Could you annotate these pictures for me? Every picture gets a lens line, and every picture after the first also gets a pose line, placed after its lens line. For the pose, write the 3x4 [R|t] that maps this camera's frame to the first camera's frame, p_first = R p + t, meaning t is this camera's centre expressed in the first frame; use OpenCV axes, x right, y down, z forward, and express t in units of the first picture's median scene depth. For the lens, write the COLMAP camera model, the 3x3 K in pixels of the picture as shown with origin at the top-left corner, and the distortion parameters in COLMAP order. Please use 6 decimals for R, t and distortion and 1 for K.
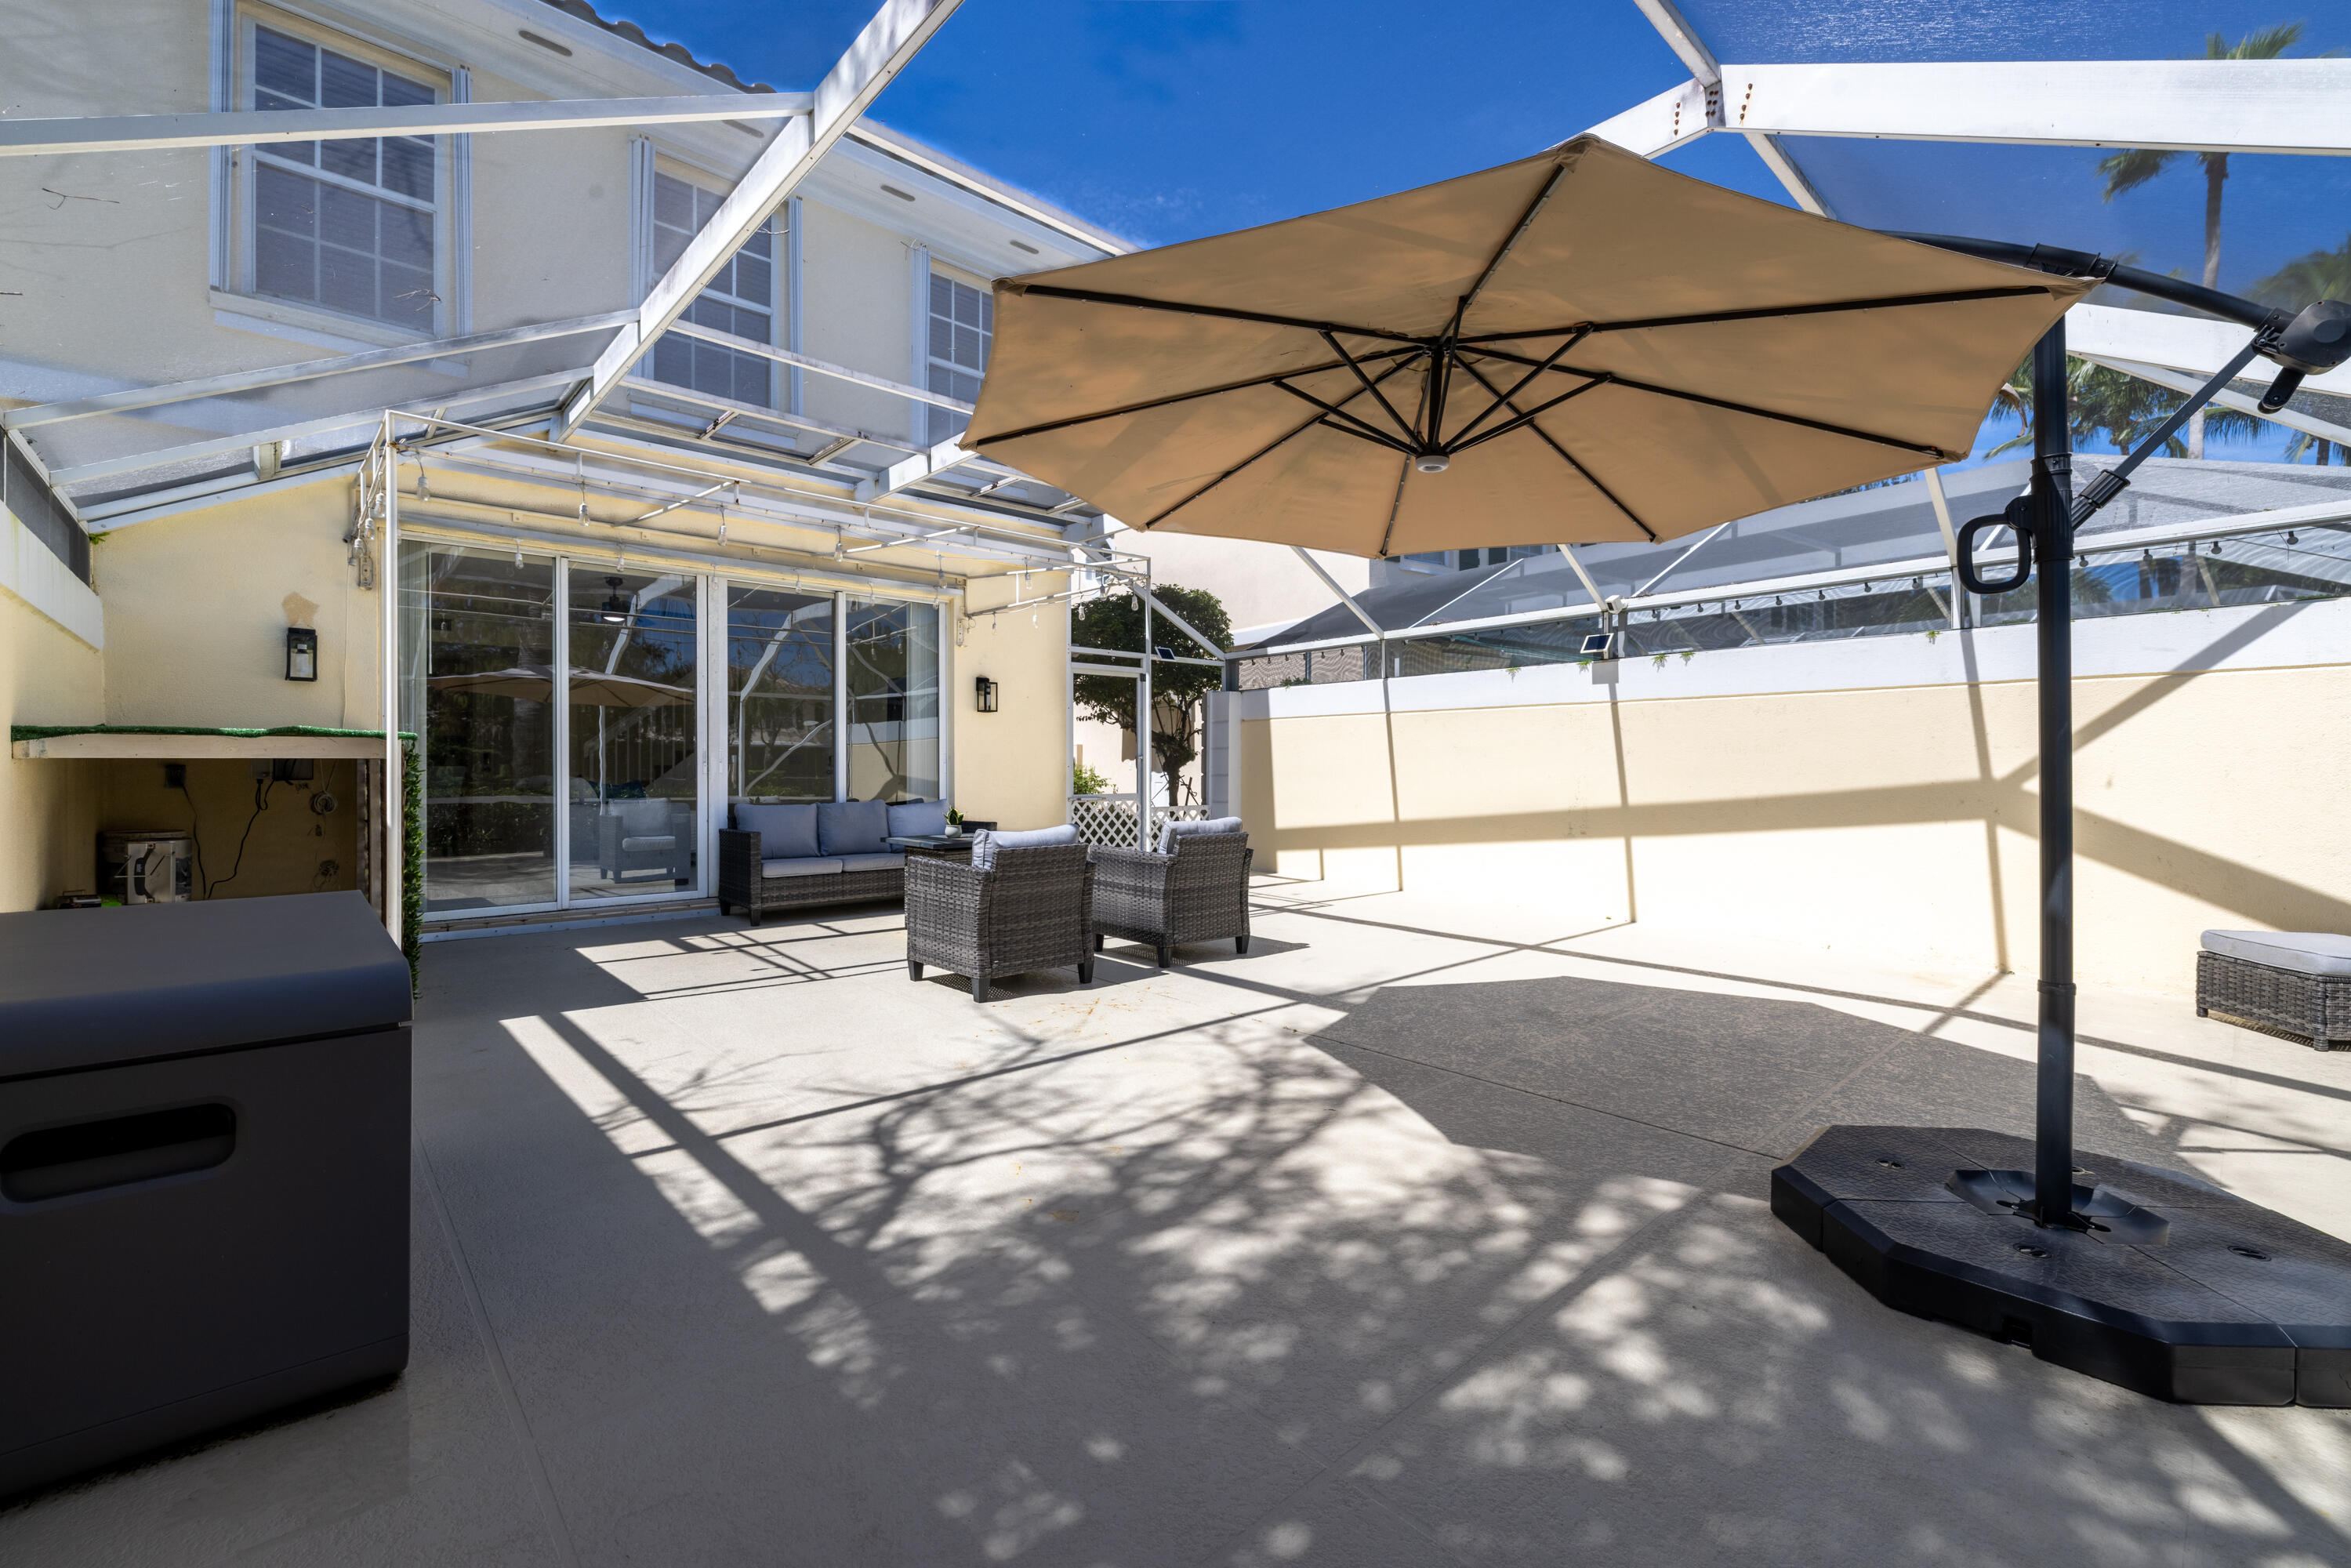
lens RADIAL K [[976.8, 0, 1184.5], [0, 976.8, 766.7], [0, 0, 1]] dist [-0.013494, 0.000092]
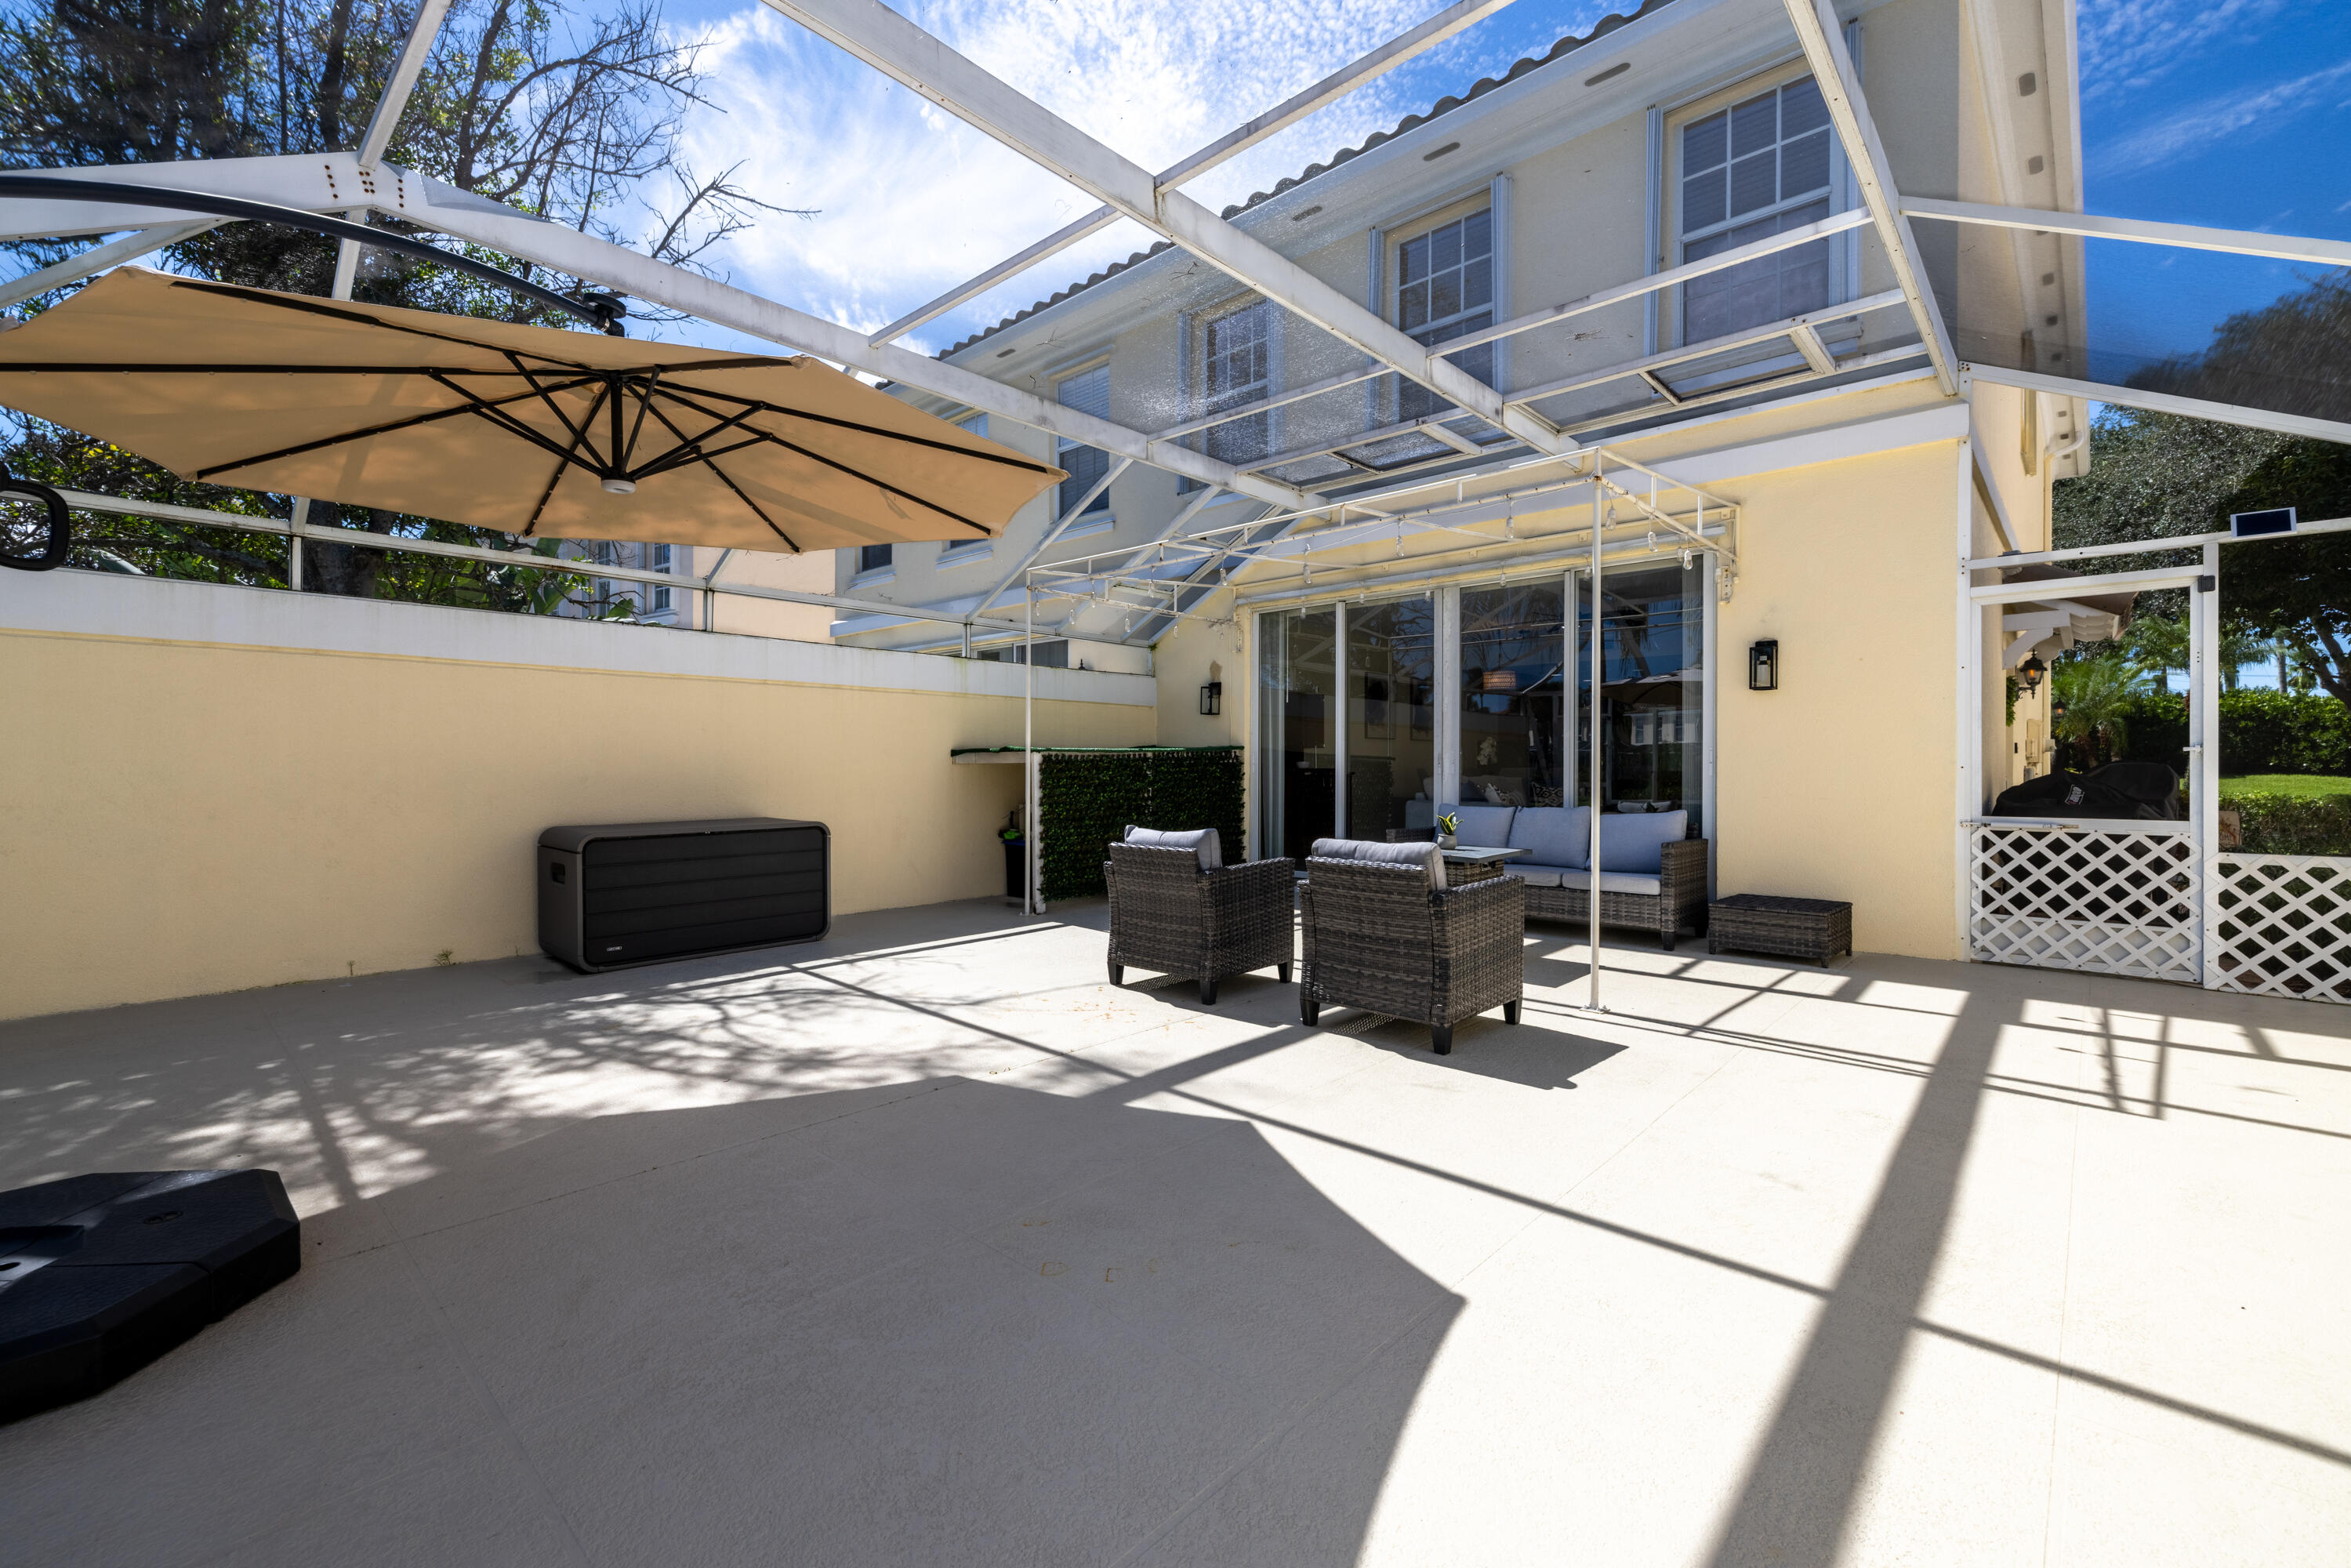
lens RADIAL K [[1003.5, 0, 1168.4], [0, 1003.5, 746.5], [0, 0, 1]] dist [0.005172, -0.000018]
pose [[0.074074, -0.017652, -0.997097, 0.638090], [-0.001395, 0.999841, -0.017804, -0.001473], [0.997252, 0.002710, 0.074037, 0.686734]]
